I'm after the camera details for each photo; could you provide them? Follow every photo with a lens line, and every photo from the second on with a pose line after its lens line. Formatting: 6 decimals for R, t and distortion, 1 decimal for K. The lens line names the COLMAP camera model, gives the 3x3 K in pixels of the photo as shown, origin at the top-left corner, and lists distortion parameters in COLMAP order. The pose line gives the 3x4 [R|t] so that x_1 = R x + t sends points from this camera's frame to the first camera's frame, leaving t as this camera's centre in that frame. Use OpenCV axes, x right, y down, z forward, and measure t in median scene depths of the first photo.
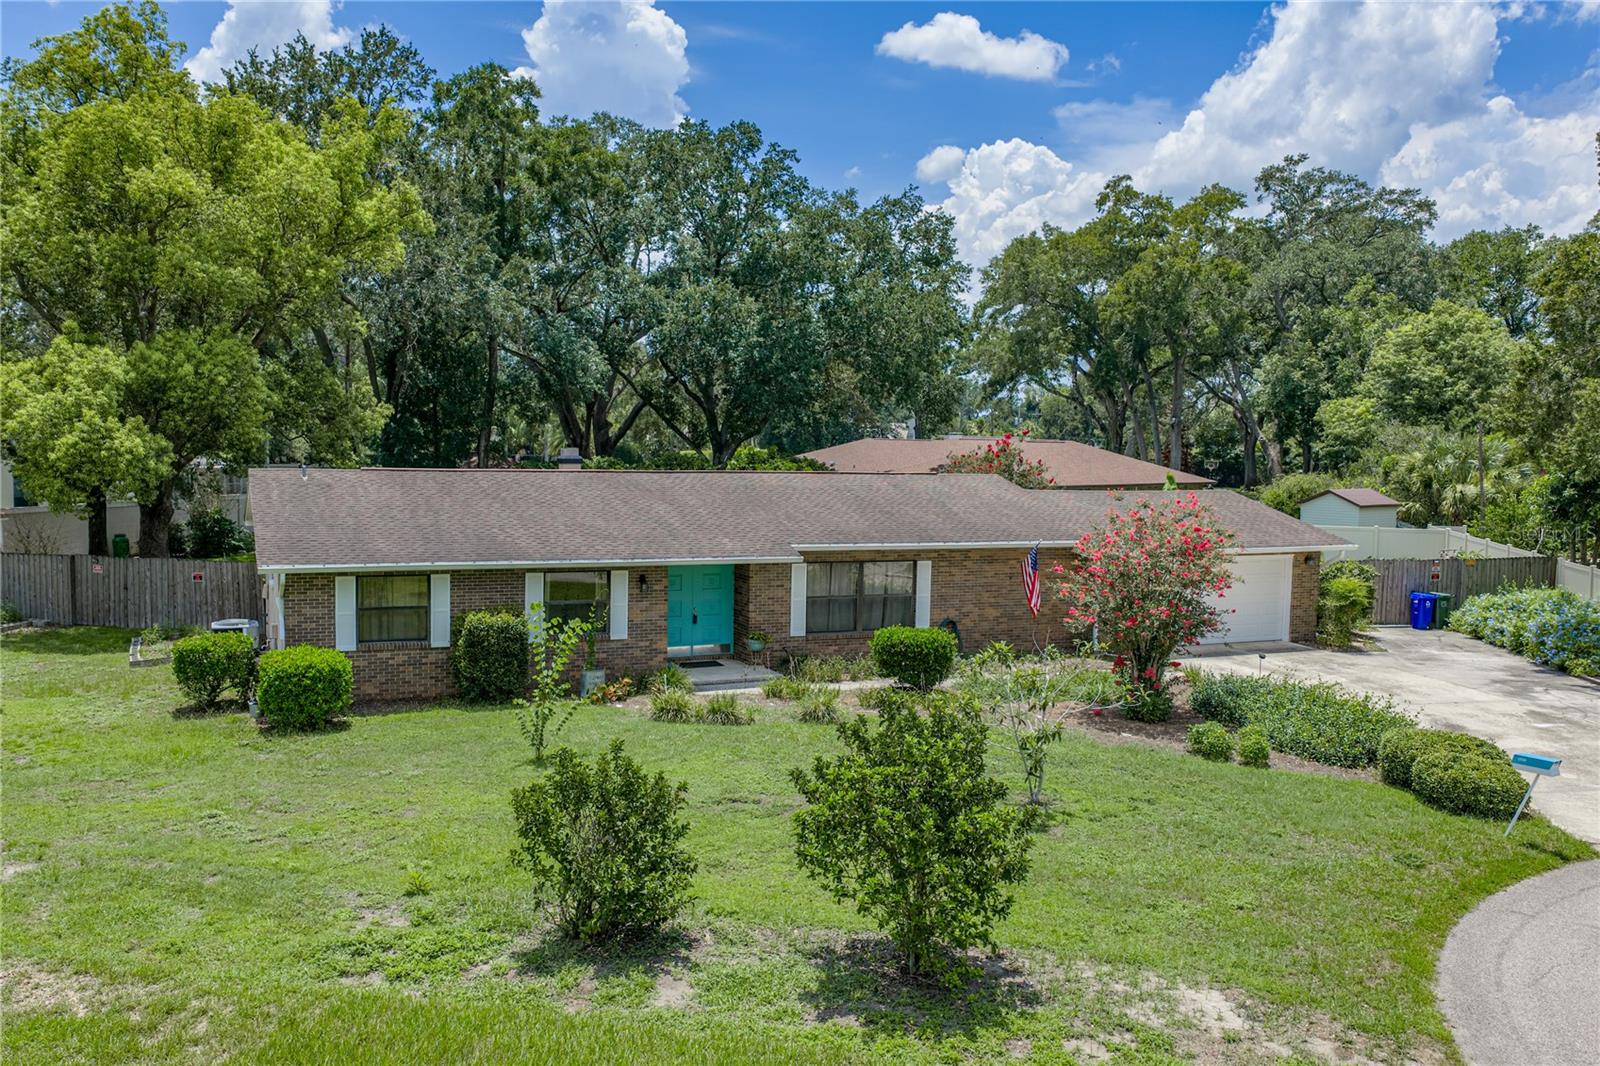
lens RADIAL K [[1348.1, 0, 800.0], [0, 1348.1, 533.0], [0, 0, 1]] dist [0.028617, -0.002960]
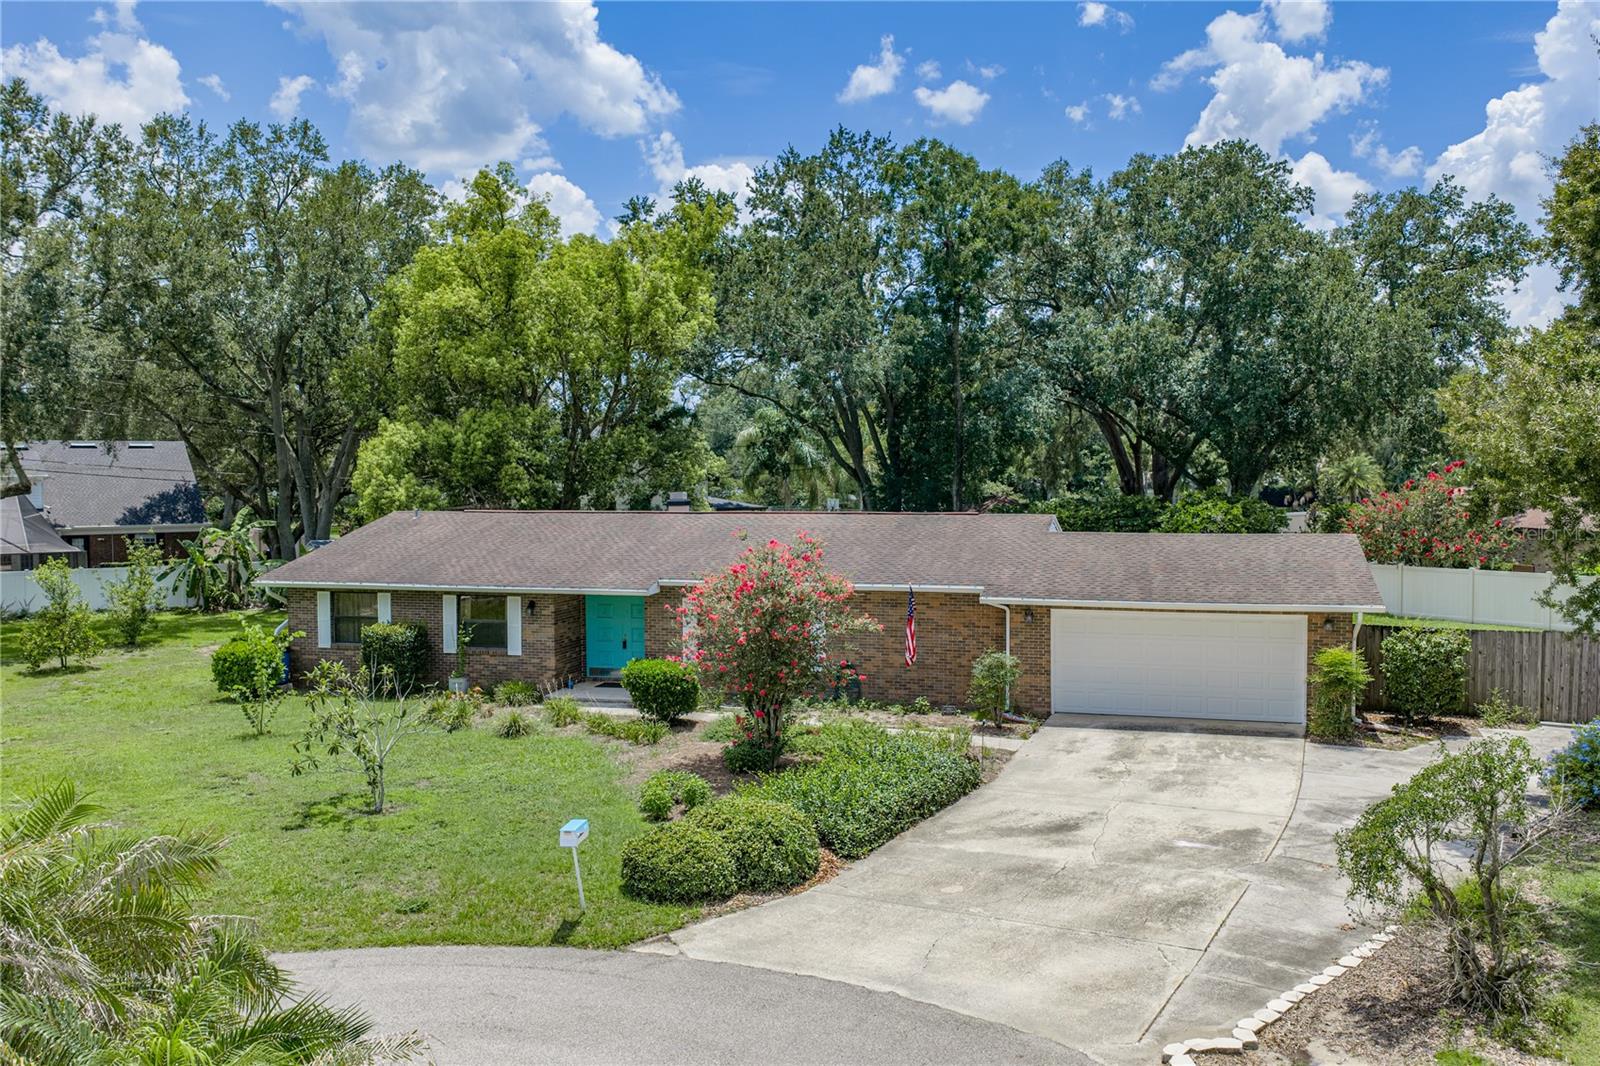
lens RADIAL K [[1320.8, 0, 800.3], [0, 1320.8, 536.1], [0, 0, 1]] dist [0.027251, 0.000273]
pose [[0.768336, 0.008268, -0.639993, 0.700229], [-0.027182, 0.999436, -0.019721, -0.007704], [0.639469, 0.032548, 0.768128, 0.239905]]
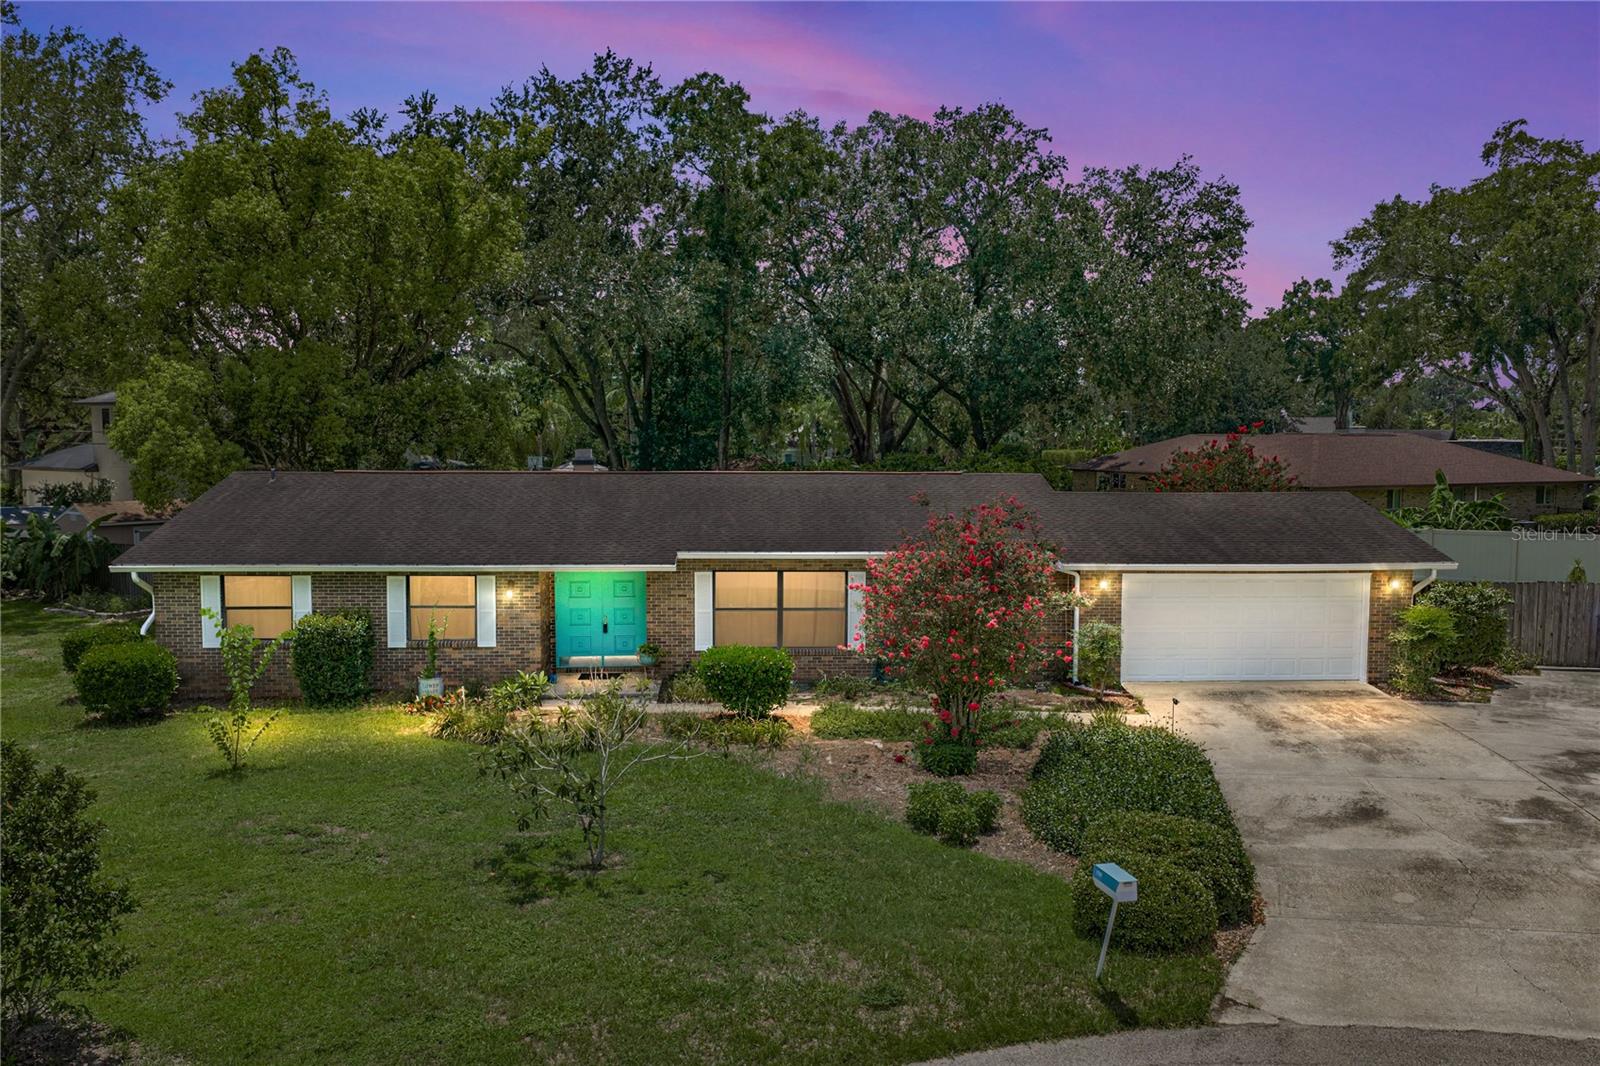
lens RADIAL K [[1320.8, 0, 800.3], [0, 1320.8, 536.1], [0, 0, 1]] dist [0.027251, 0.000273]
pose [[0.935096, 0.012147, -0.354186, 0.362559], [-0.010962, 0.999926, 0.005352, -0.007086], [0.354225, -0.001122, 0.935160, 0.170775]]
